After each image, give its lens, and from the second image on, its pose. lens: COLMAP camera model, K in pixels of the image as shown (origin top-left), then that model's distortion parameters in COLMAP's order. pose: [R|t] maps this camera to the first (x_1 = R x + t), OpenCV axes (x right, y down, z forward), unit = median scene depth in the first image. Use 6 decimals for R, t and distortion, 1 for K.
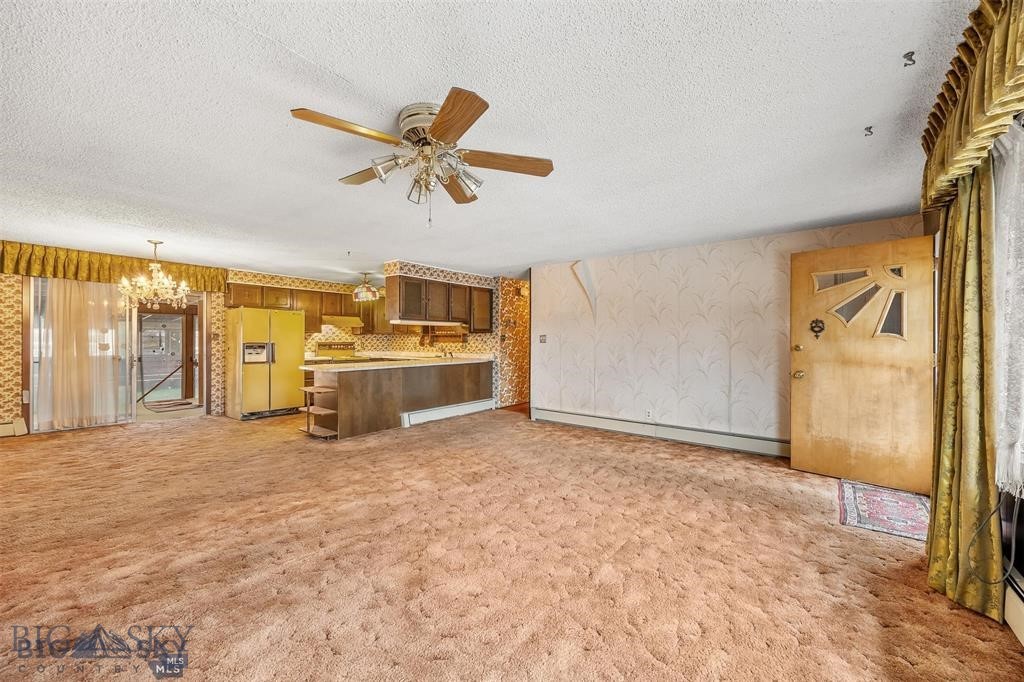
lens RADIAL K [[397.2, 0, 512.4], [0, 397.2, 341.7], [0, 0, 1]] dist [-0.001242, -0.000493]
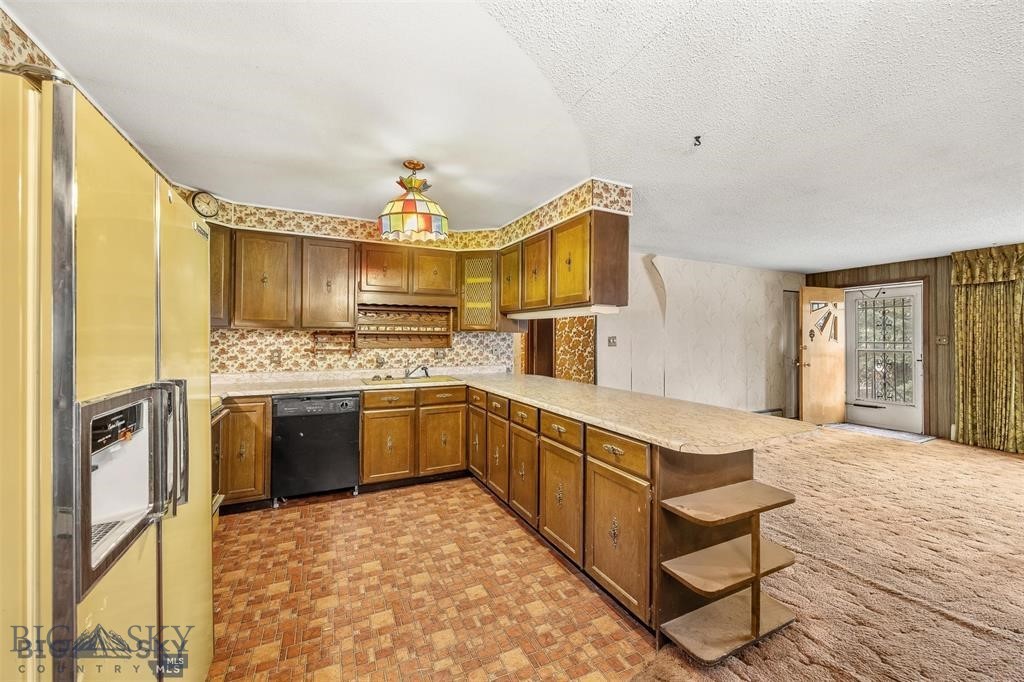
lens RADIAL K [[397.2, 0, 515.5], [0, 397.2, 333.5], [0, 0, 1]] dist [-0.001242, -0.000493]
pose [[0.425890, 0.007142, 0.904747, -0.695549], [-0.000754, 0.999971, -0.007539, -0.016325], [-0.904775, 0.002528, 0.425883, 0.806258]]
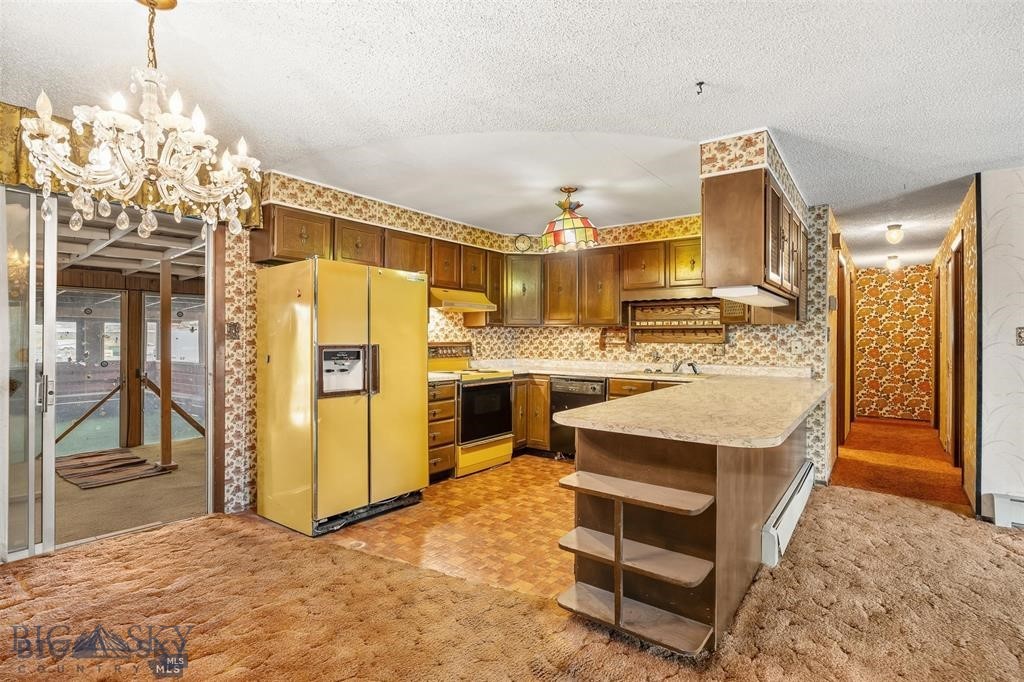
lens RADIAL K [[501.3, 0, 513.4], [0, 501.3, 337.6], [0, 0, 1]] dist [-0.012373, 0.000335]
pose [[0.999657, 0.000703, 0.026173, -0.473018], [-0.000615, 0.999994, -0.003383, -0.003276], [-0.026175, 0.003366, 0.999652, 0.464793]]
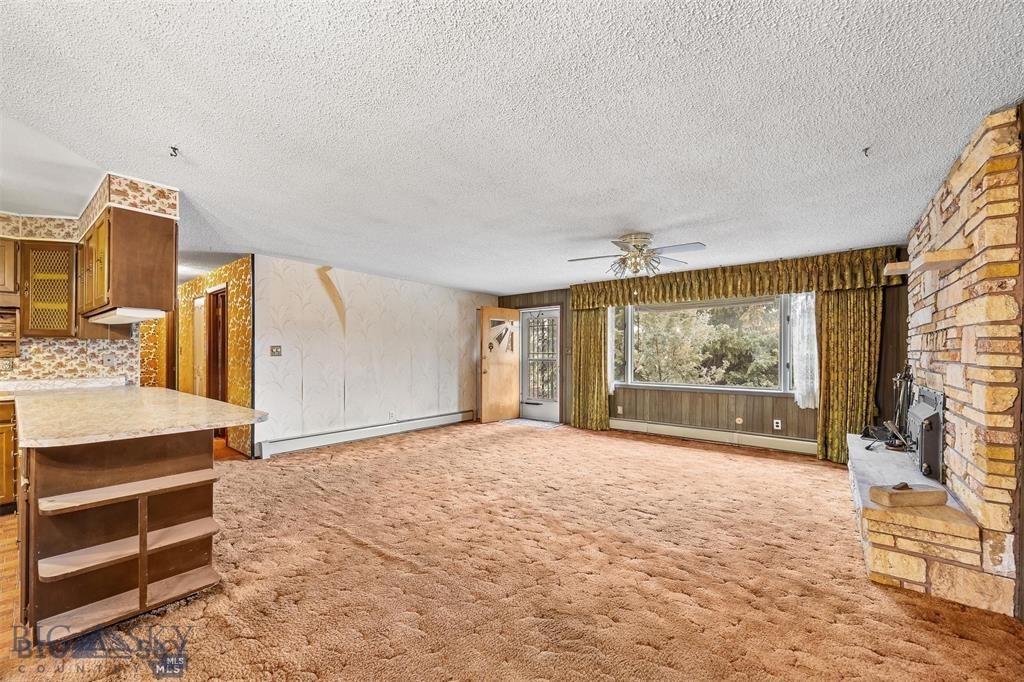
lens RADIAL K [[397.2, 0, 506.7], [0, 397.2, 353.4], [0, 0, 1]] dist [-0.001242, -0.000493]
pose [[0.011051, -0.002809, 0.999935, -0.675492], [-0.001668, 0.999995, 0.002827, -0.005159], [-0.999938, -0.001699, 0.011047, 0.516175]]
